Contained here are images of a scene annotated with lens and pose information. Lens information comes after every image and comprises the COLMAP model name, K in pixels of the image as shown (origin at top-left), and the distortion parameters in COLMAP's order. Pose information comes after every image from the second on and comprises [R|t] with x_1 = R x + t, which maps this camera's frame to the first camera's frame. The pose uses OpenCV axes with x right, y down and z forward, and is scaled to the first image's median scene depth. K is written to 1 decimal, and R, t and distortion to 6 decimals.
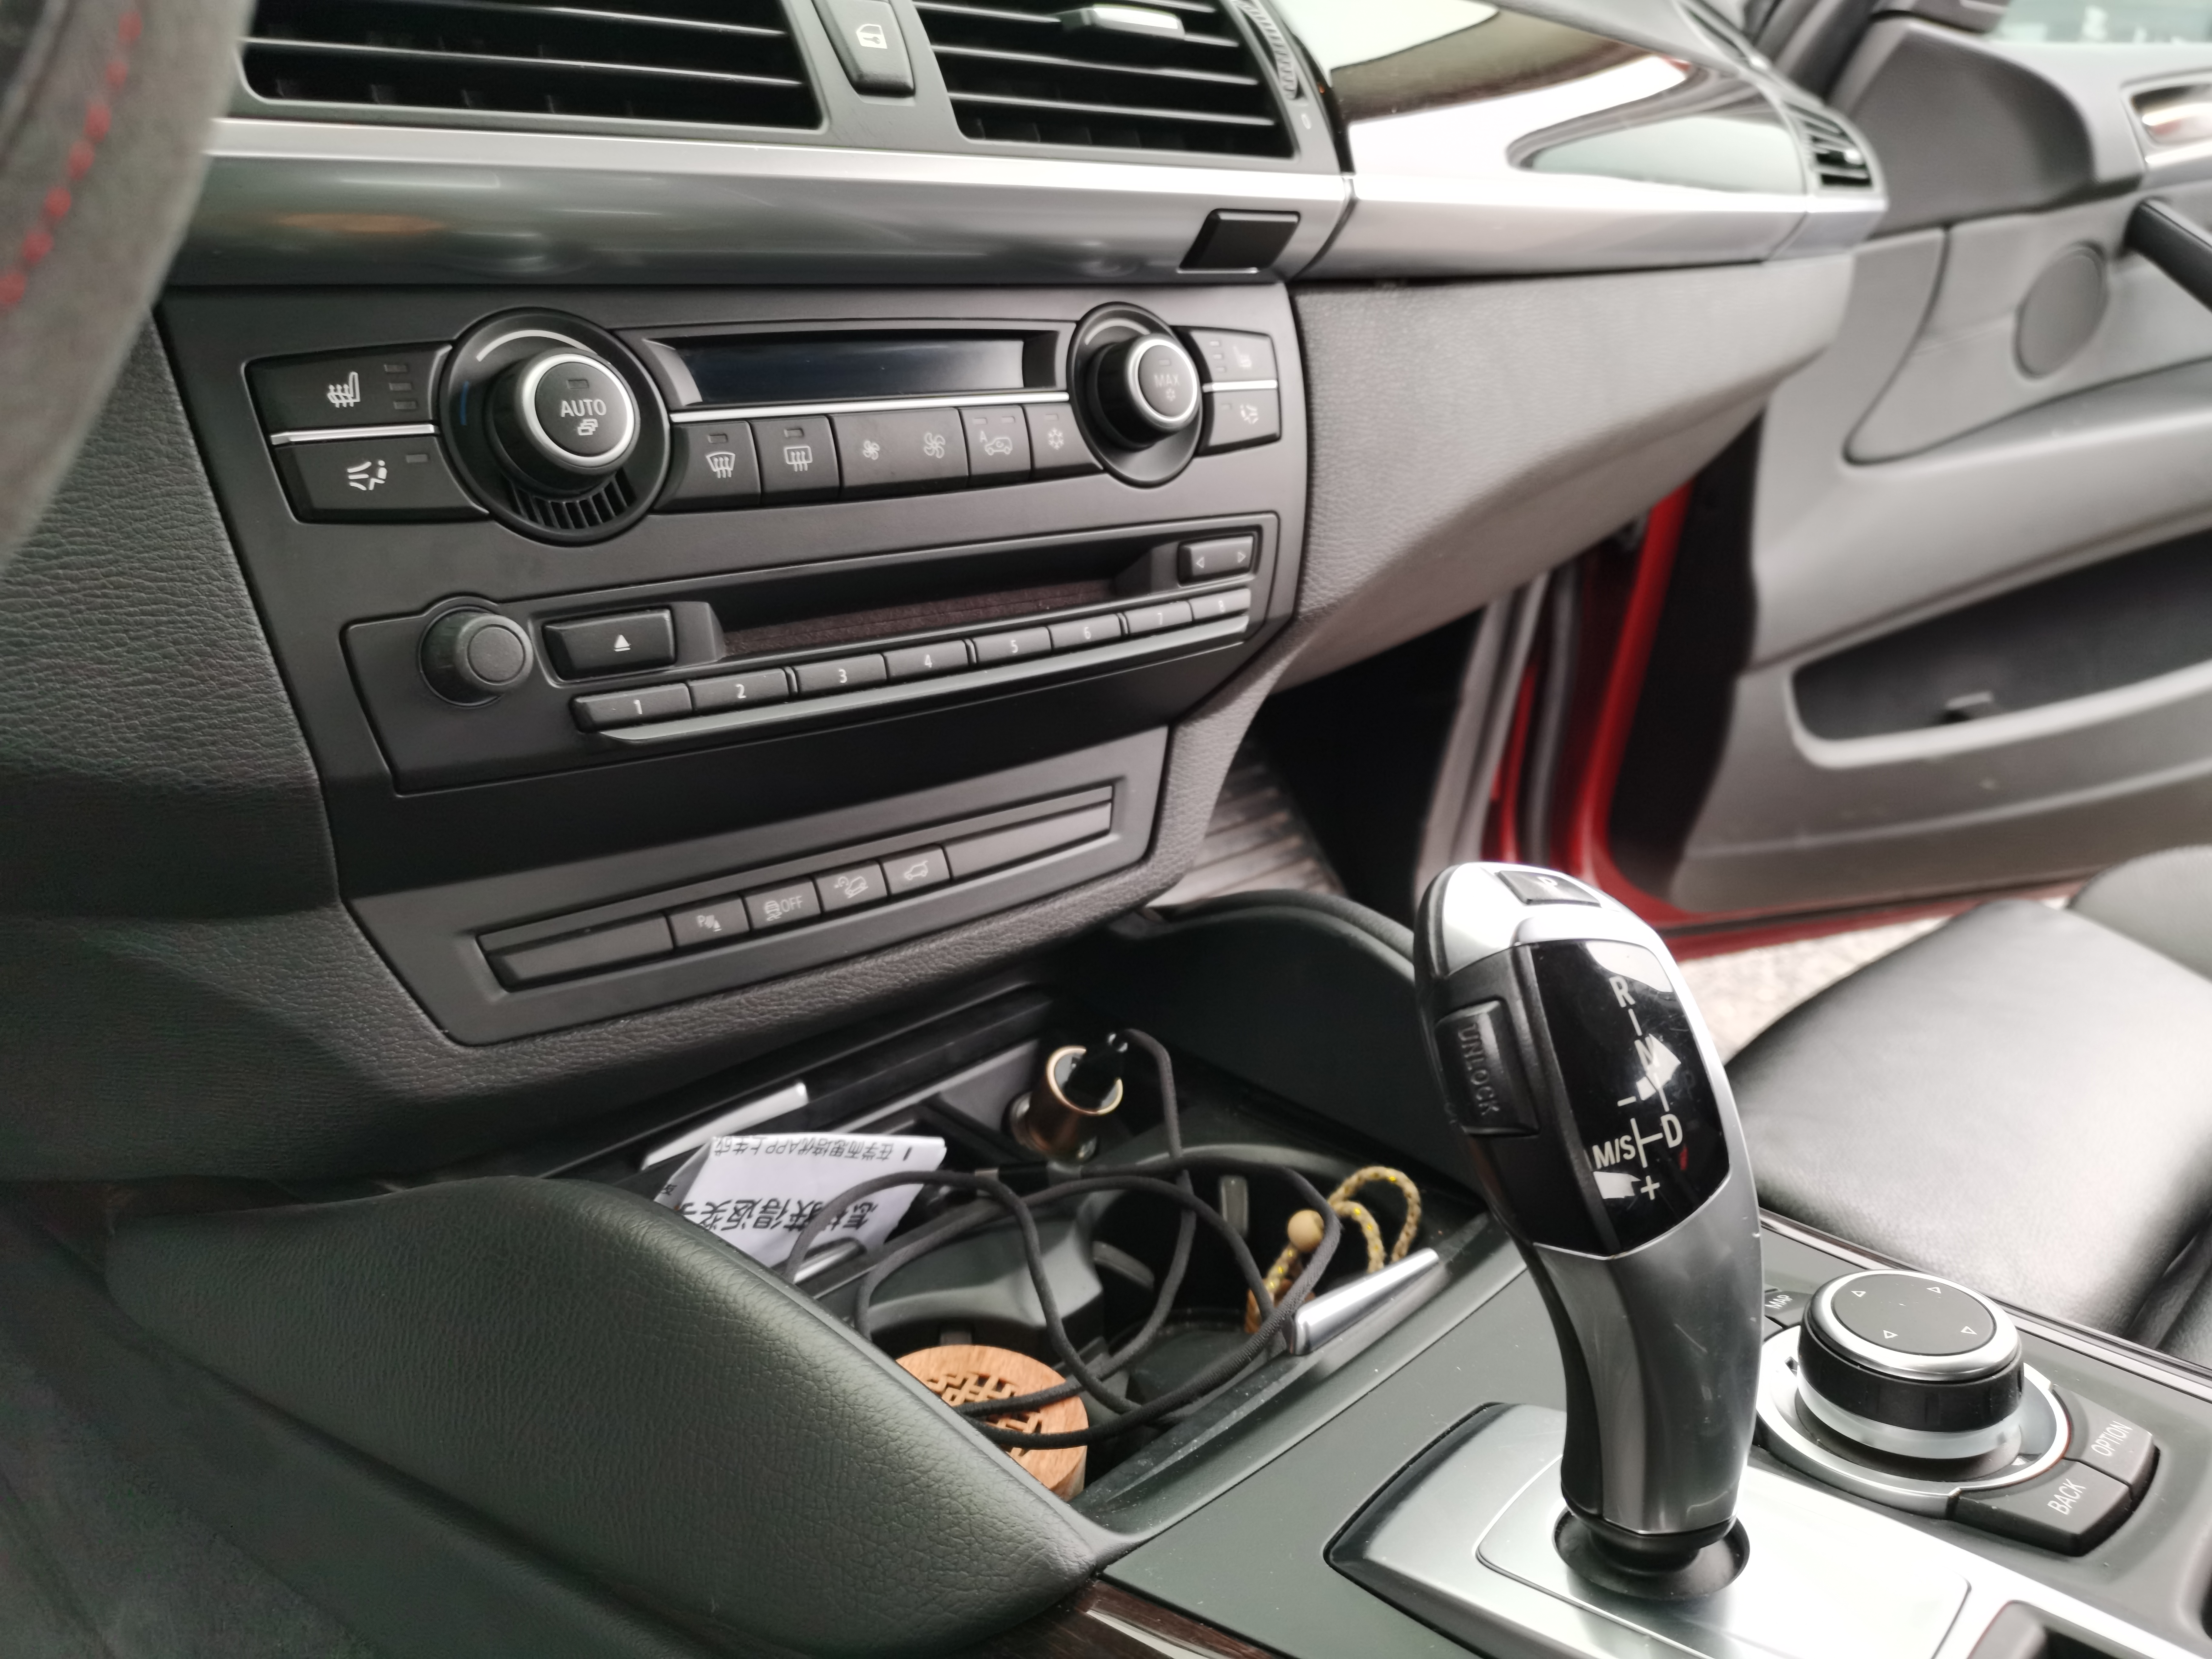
lens RADIAL K [[1759.7, 0, 1140.5], [0, 1759.7, 827.5], [0, 0, 1]] dist [0.019382, -0.000255]
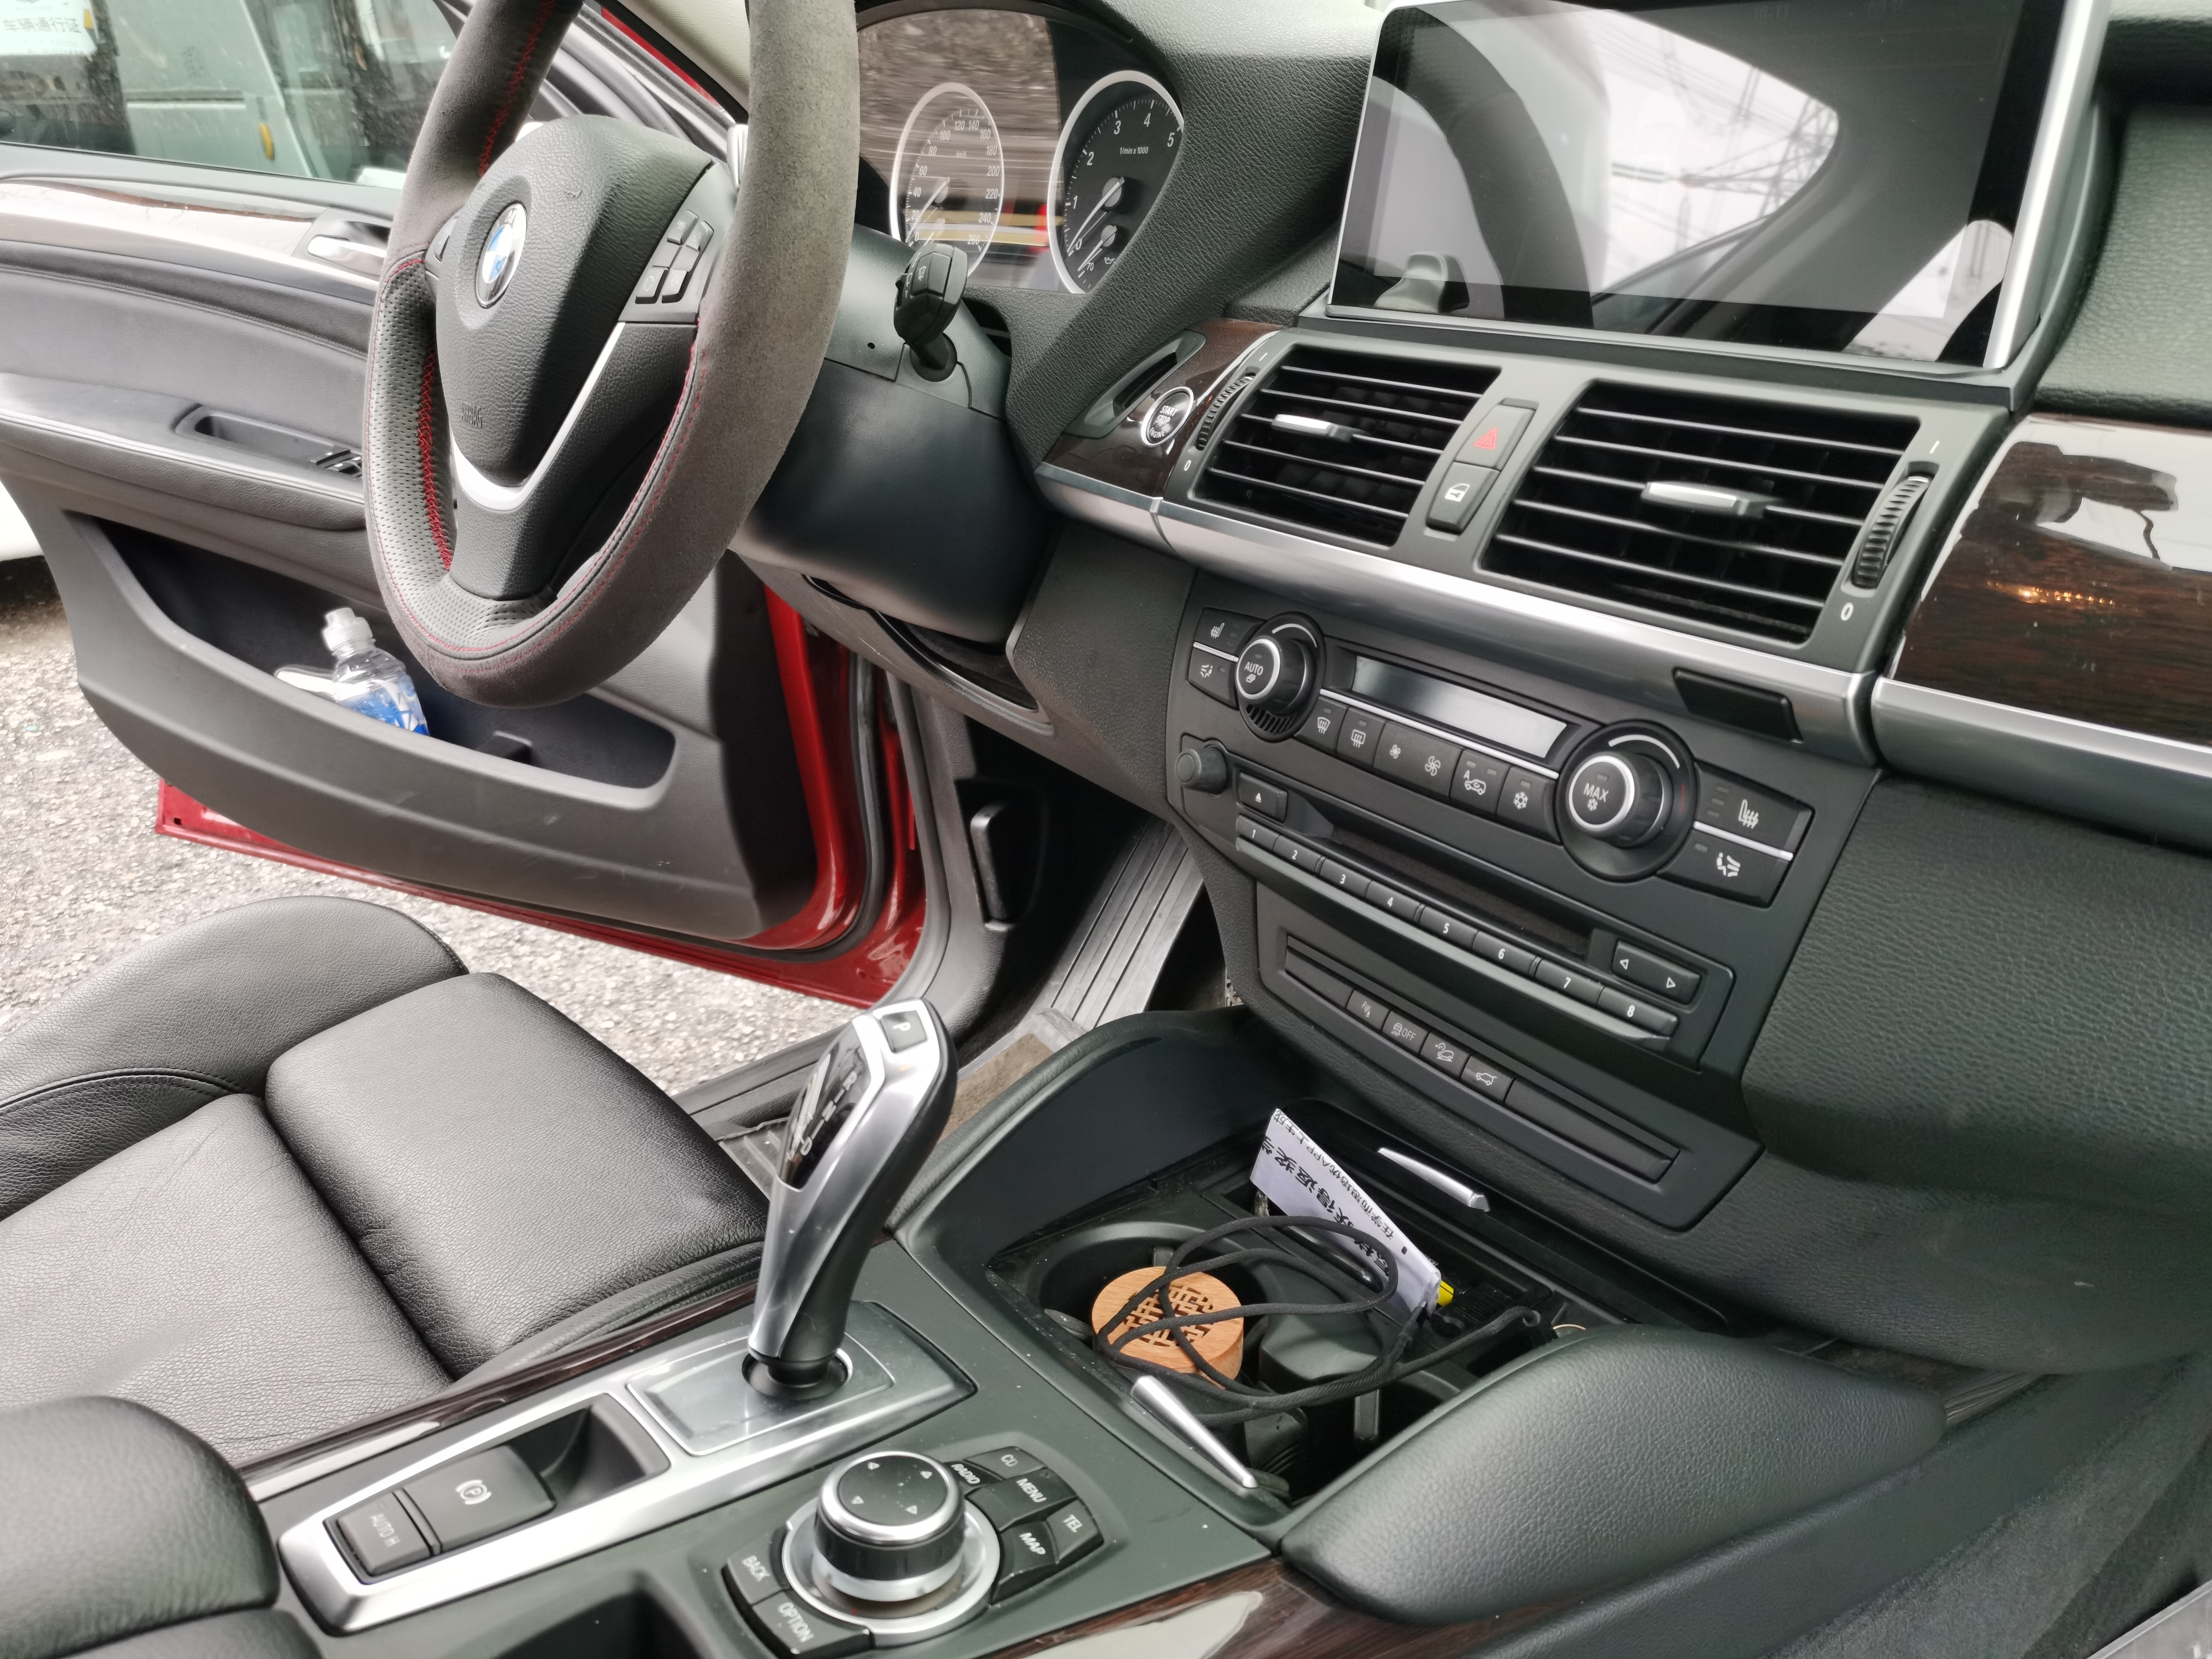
lens RADIAL K [[1708.9, 0, 1106.0], [0, 1708.9, 829.5], [0, 0, 1]] dist [0.055942, -0.048196]
pose [[-0.134457, 0.322884, -0.936839, 1.172646], [-0.342445, 0.872034, 0.349697, -0.544807], [0.929867, 0.367835, -0.006681, 0.768530]]
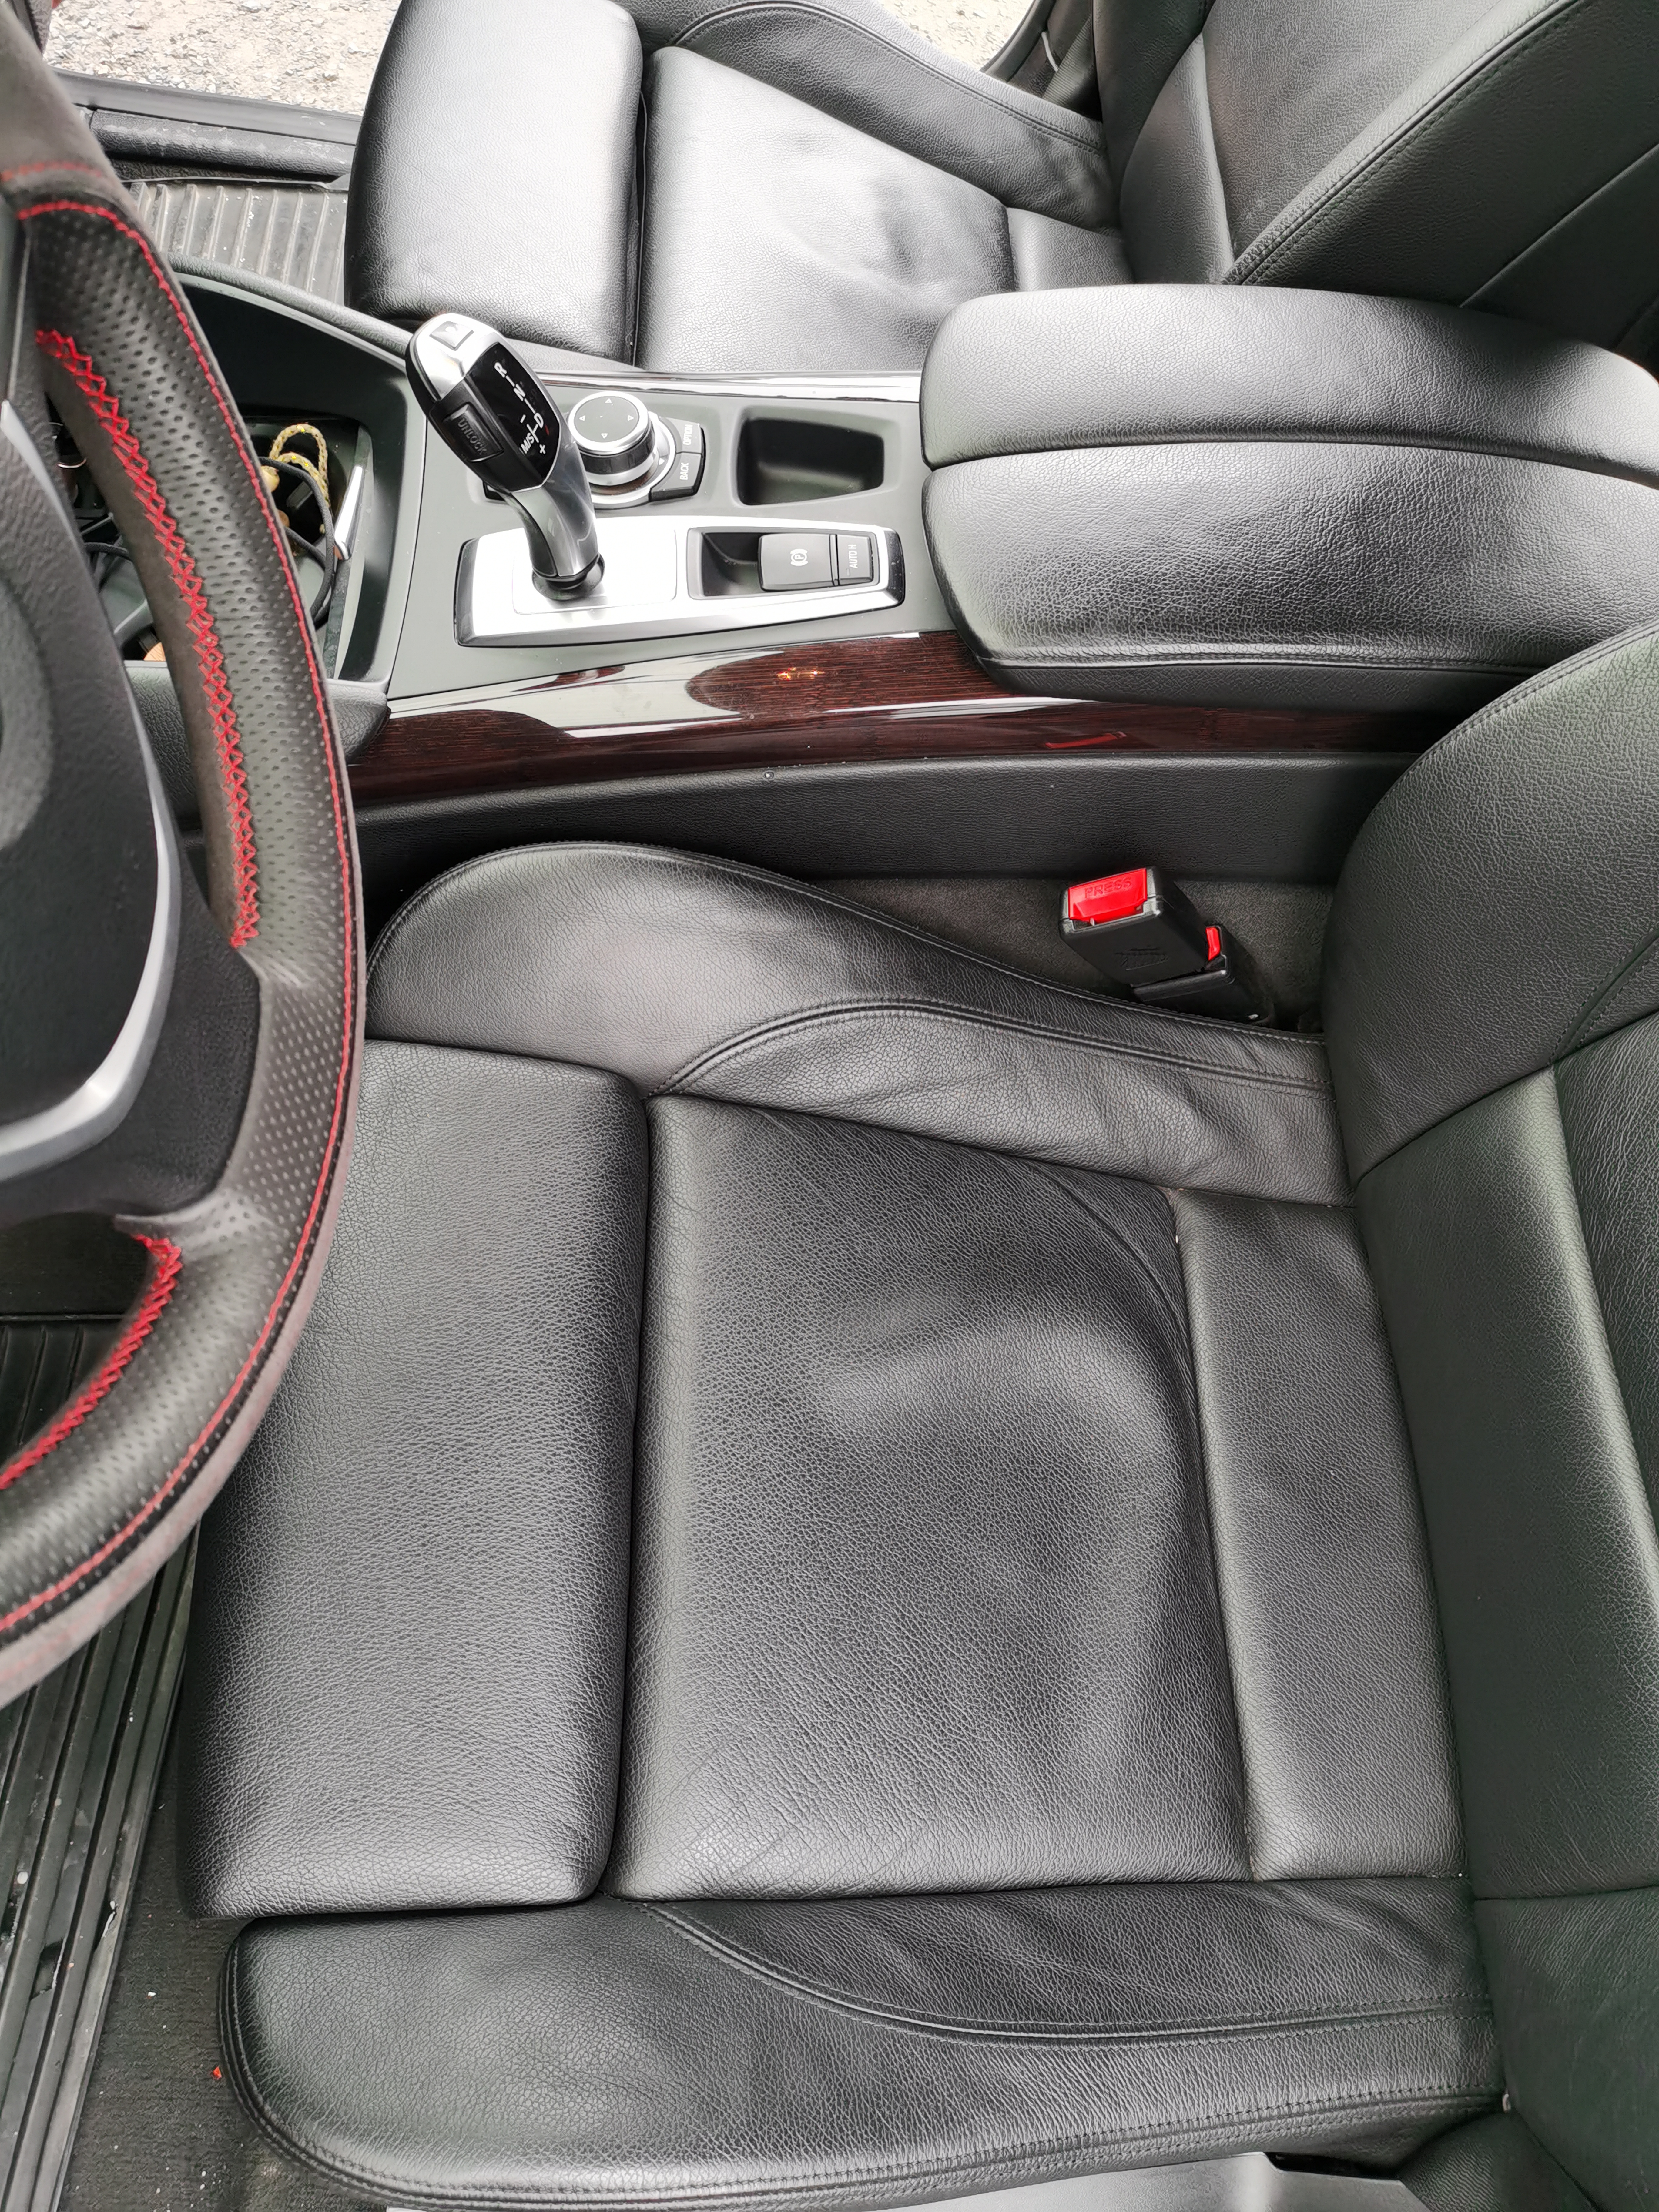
lens RADIAL K [[1759.7, 0, 829.5], [0, 1759.7, 1106.0], [0, 0, 1]] dist [0.019382, -0.000255]
pose [[0.728591, -0.579756, 0.364744, -0.538236], [0.163872, 0.664591, 0.729016, -0.583627], [-0.665057, -0.471384, 0.579221, -0.702050]]
